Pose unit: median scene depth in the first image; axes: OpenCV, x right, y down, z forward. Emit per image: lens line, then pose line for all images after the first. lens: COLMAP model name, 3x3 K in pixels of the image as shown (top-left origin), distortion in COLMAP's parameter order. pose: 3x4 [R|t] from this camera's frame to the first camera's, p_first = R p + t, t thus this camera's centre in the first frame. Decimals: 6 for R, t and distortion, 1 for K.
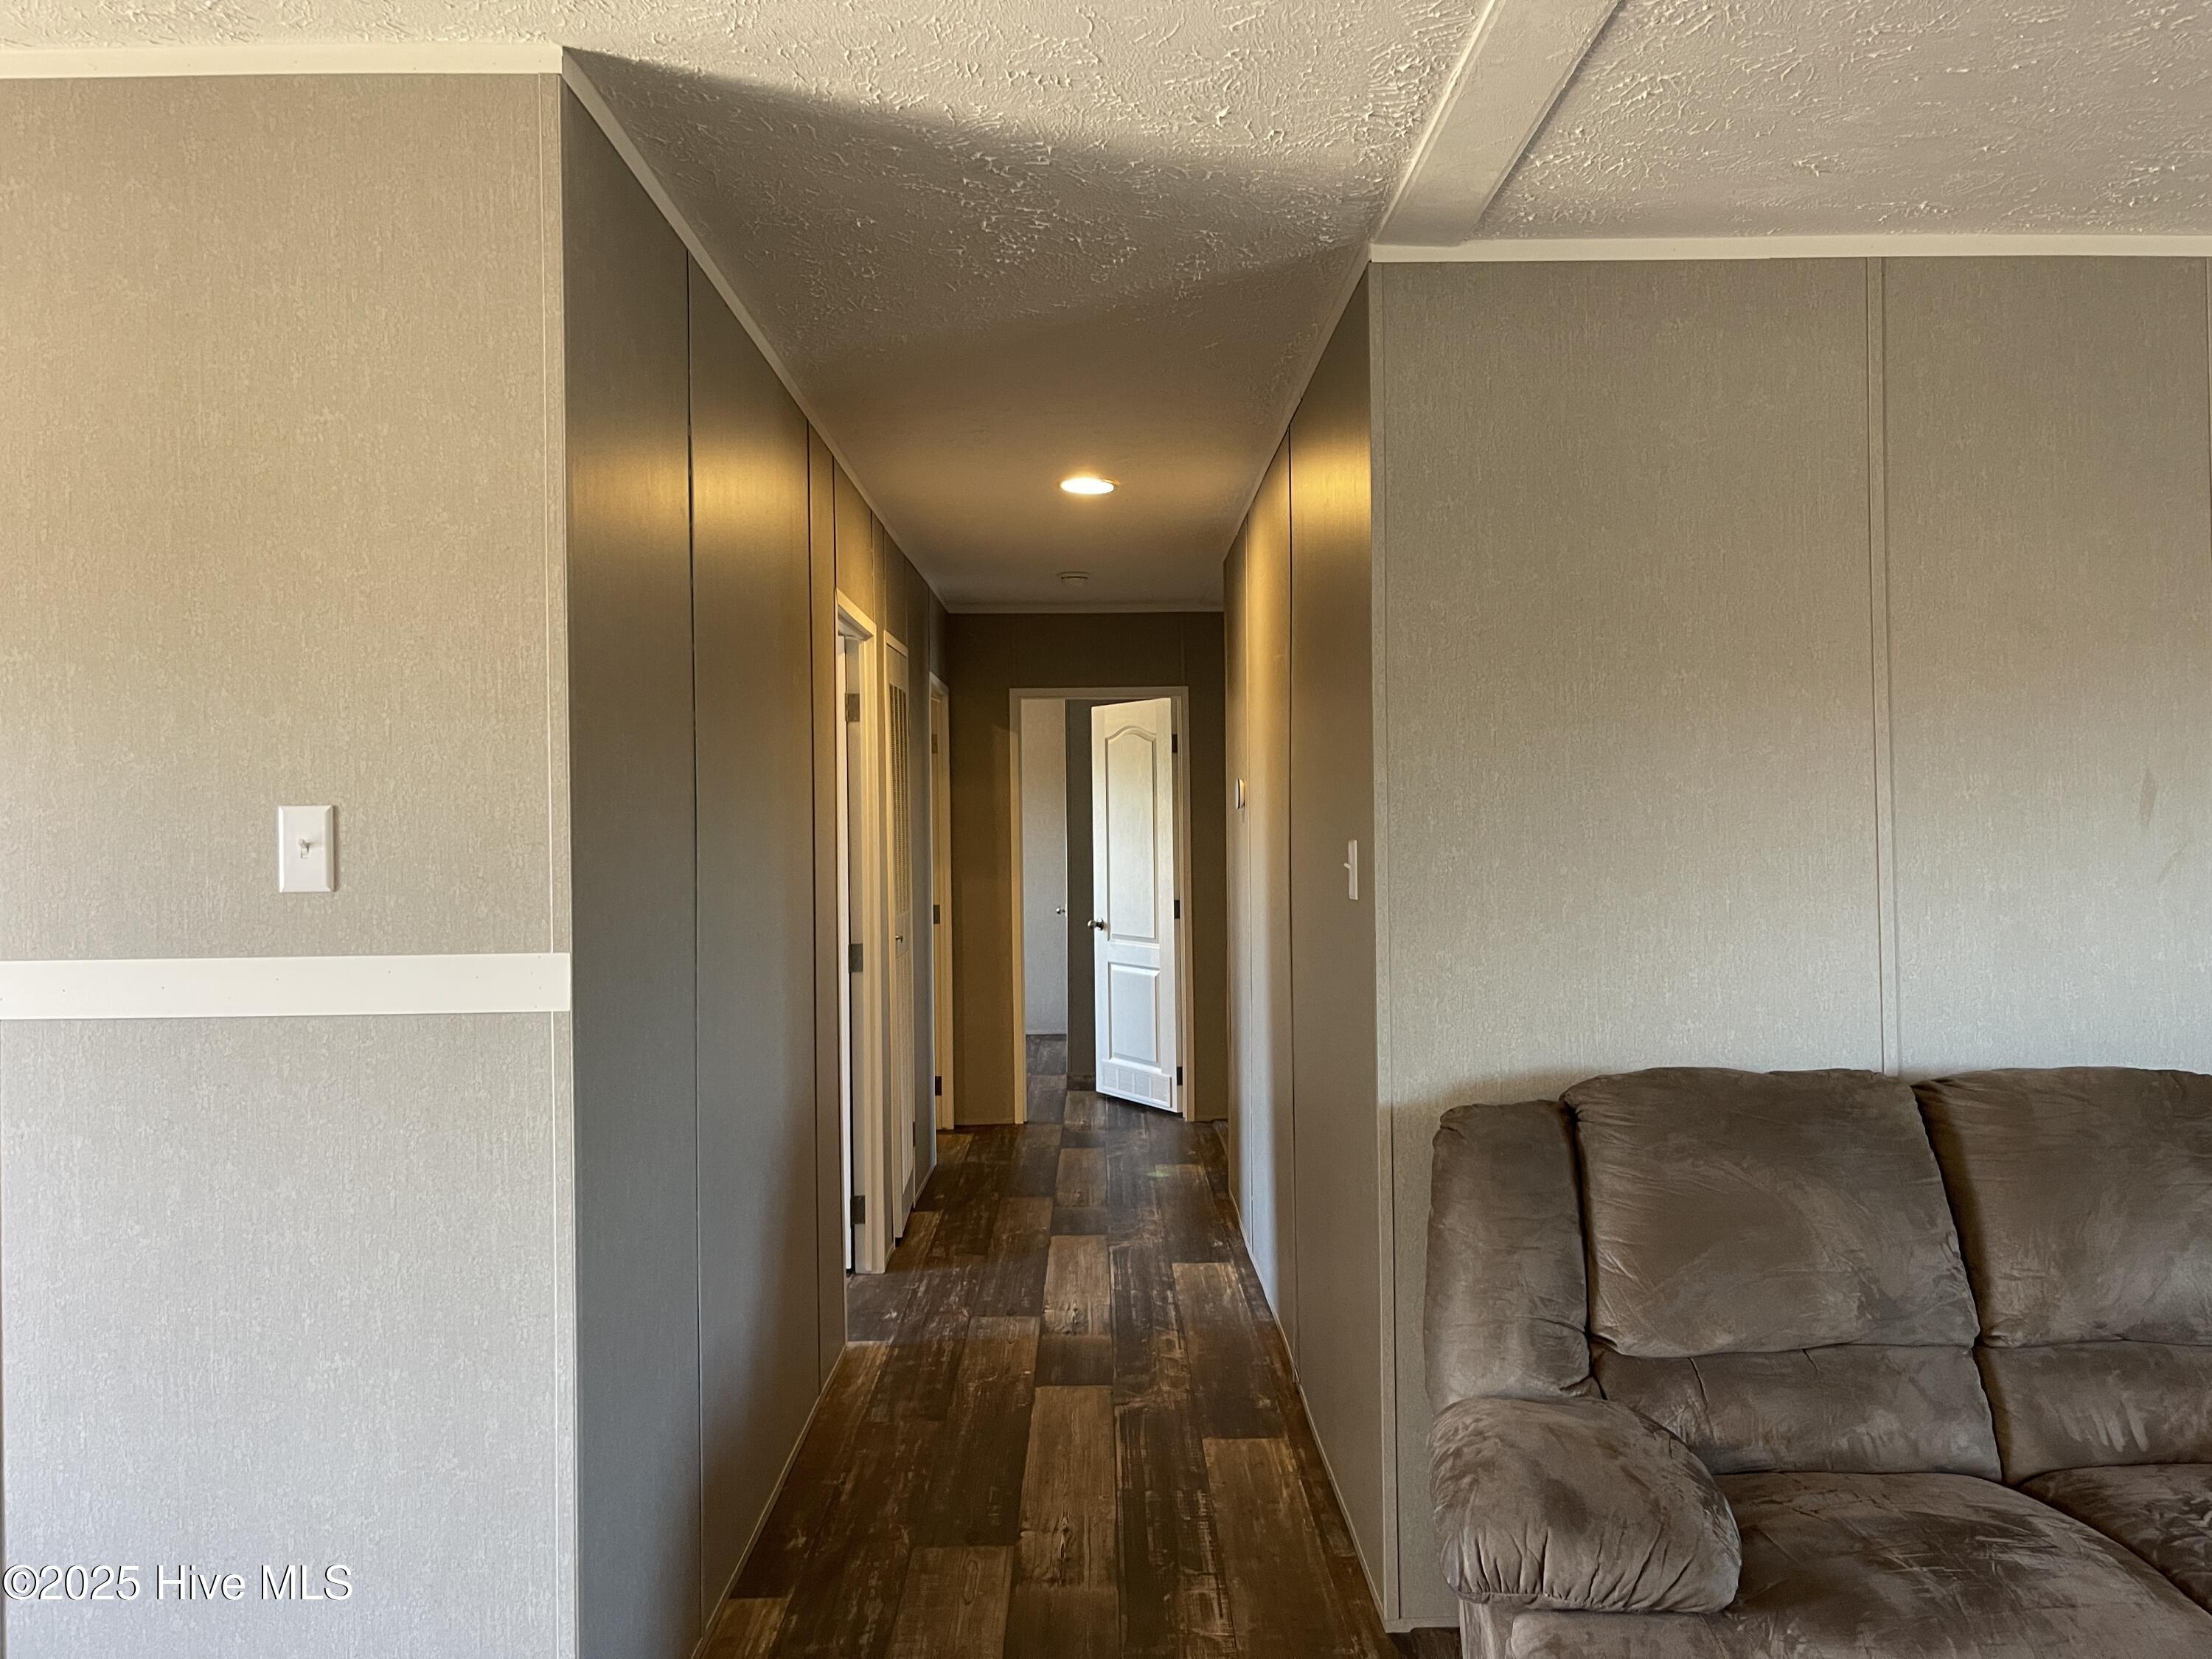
lens RADIAL K [[1660.6, 0, 1139.2], [0, 1660.6, 816.9], [0, 0, 1]] dist [0.064121, -0.085650]
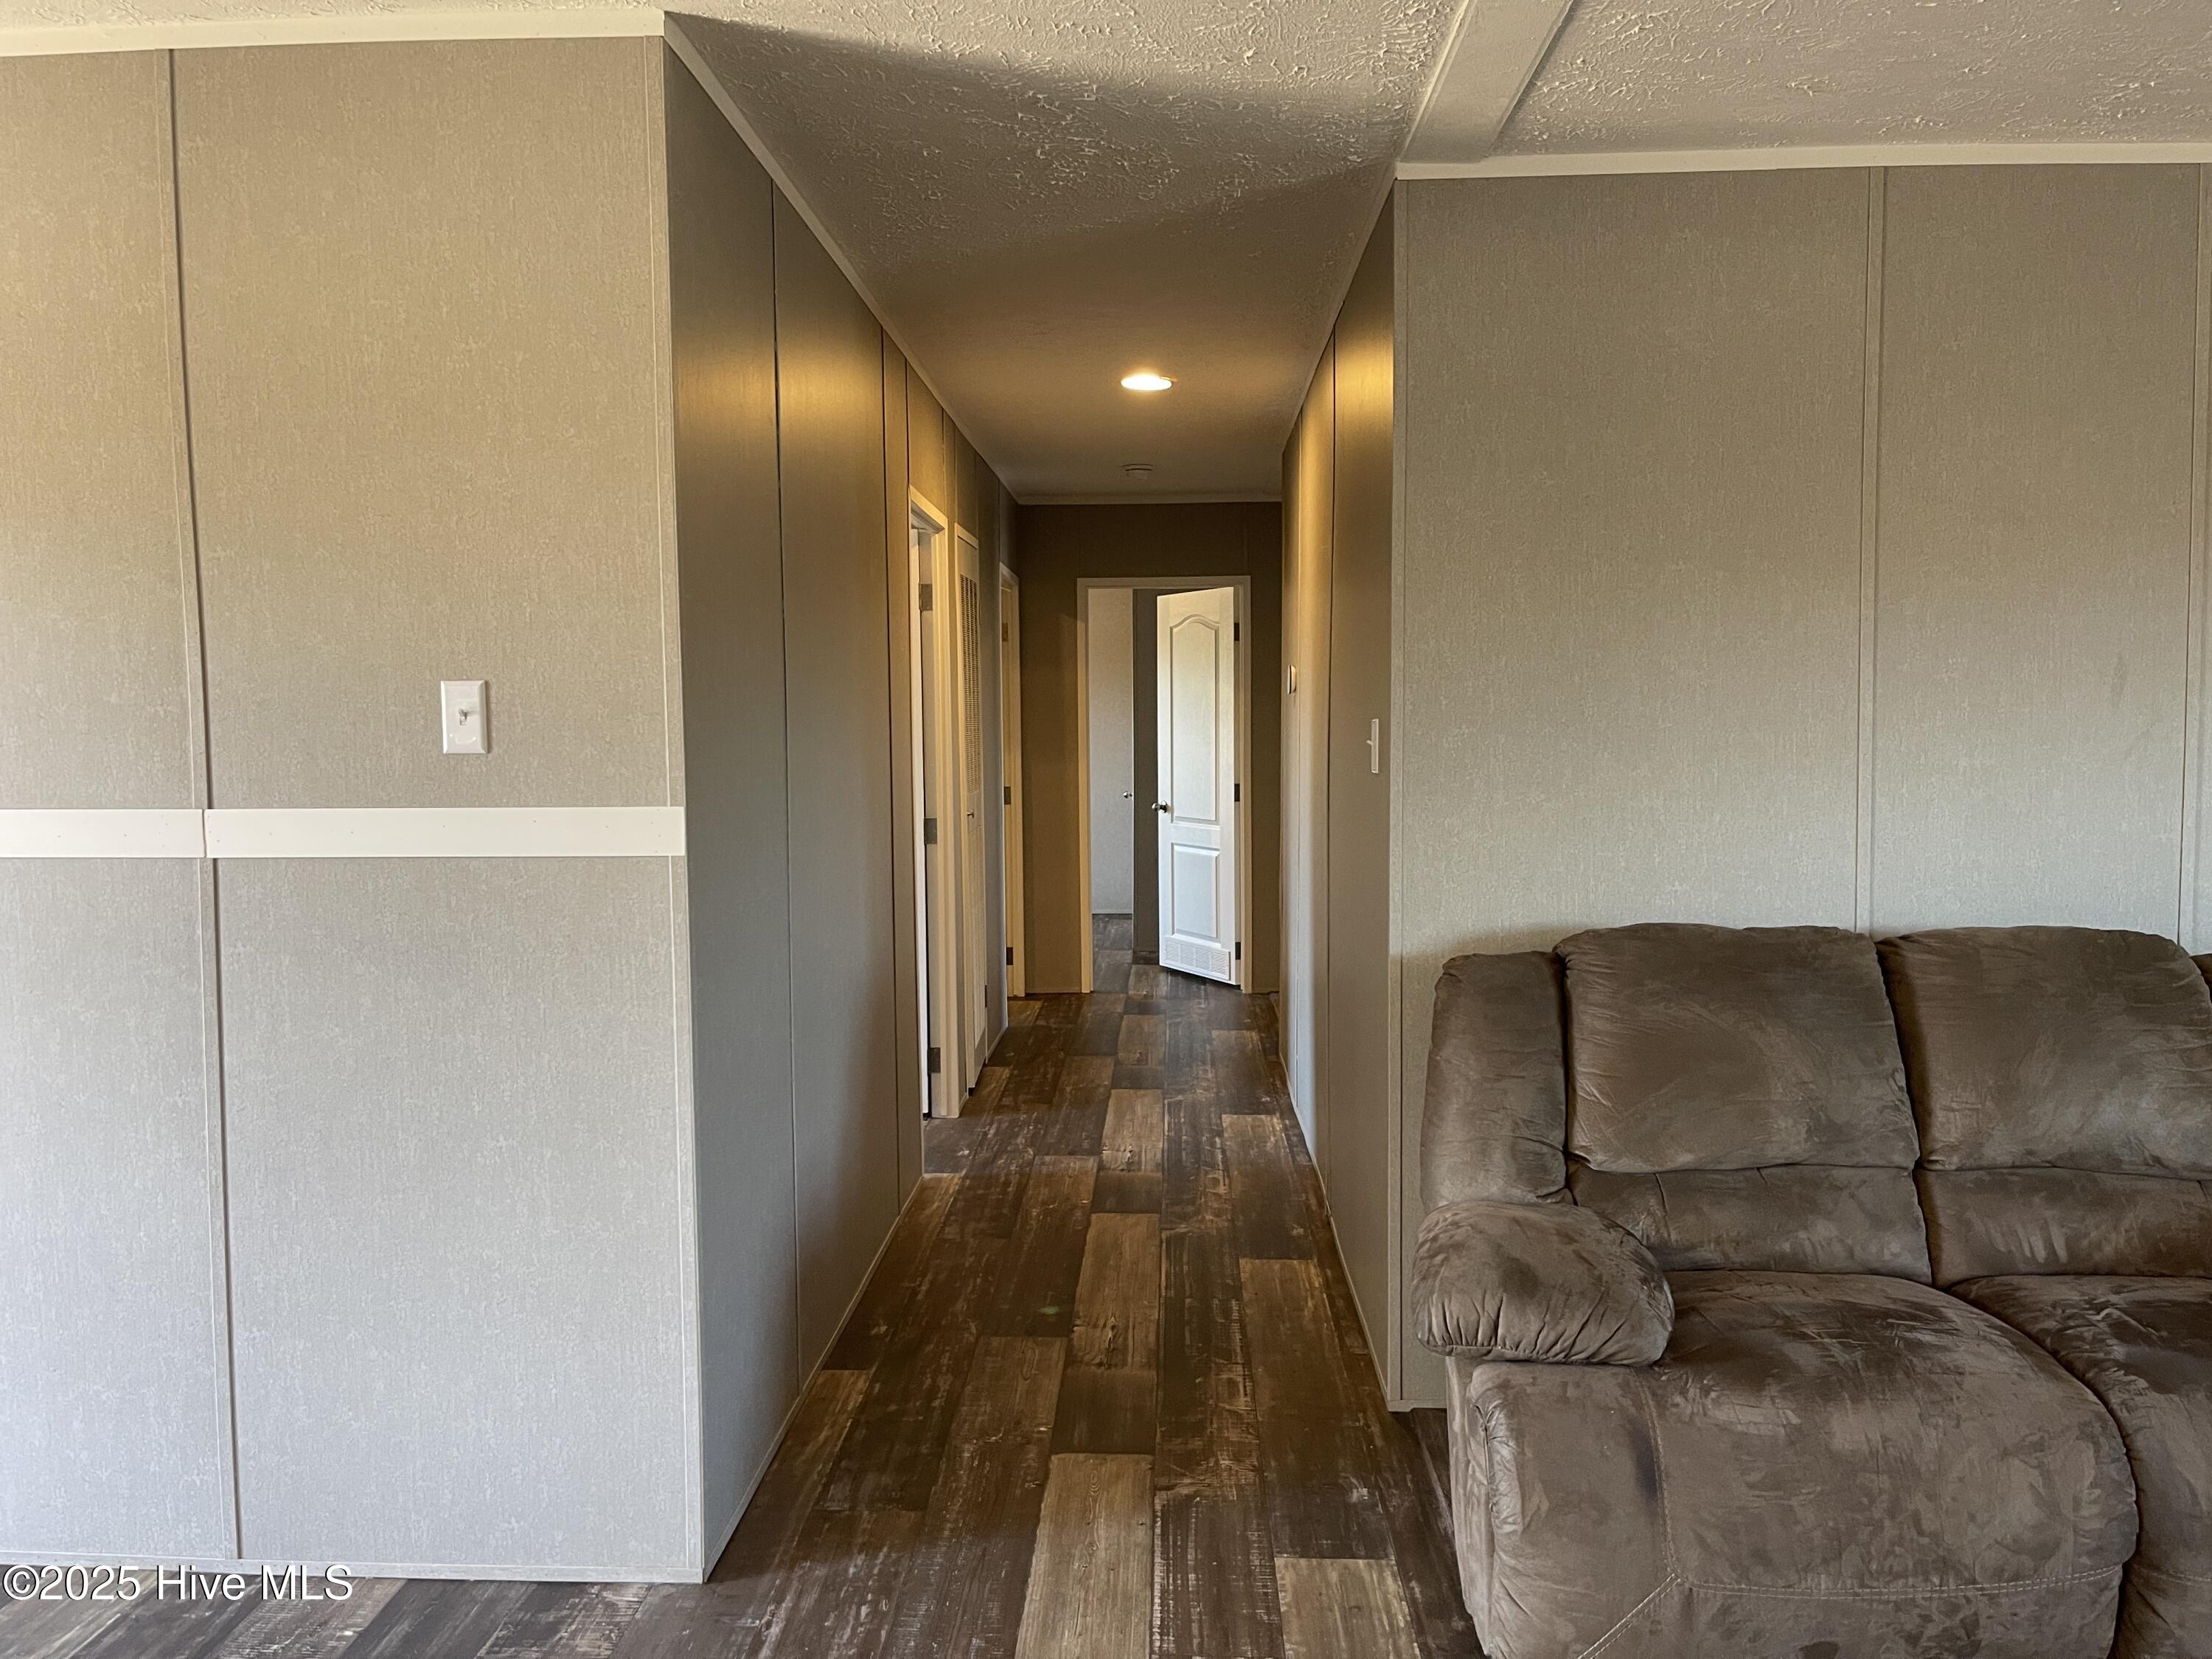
lens RADIAL K [[1677.0, 0, 1115.7], [0, 1677.0, 830.5], [0, 0, 1]] dist [0.074961, -0.109885]
pose [[0.998021, 0.008088, -0.062358, 0.031361], [-0.003533, 0.997340, 0.072808, 0.008333], [0.062781, -0.072444, 0.995395, -0.136488]]
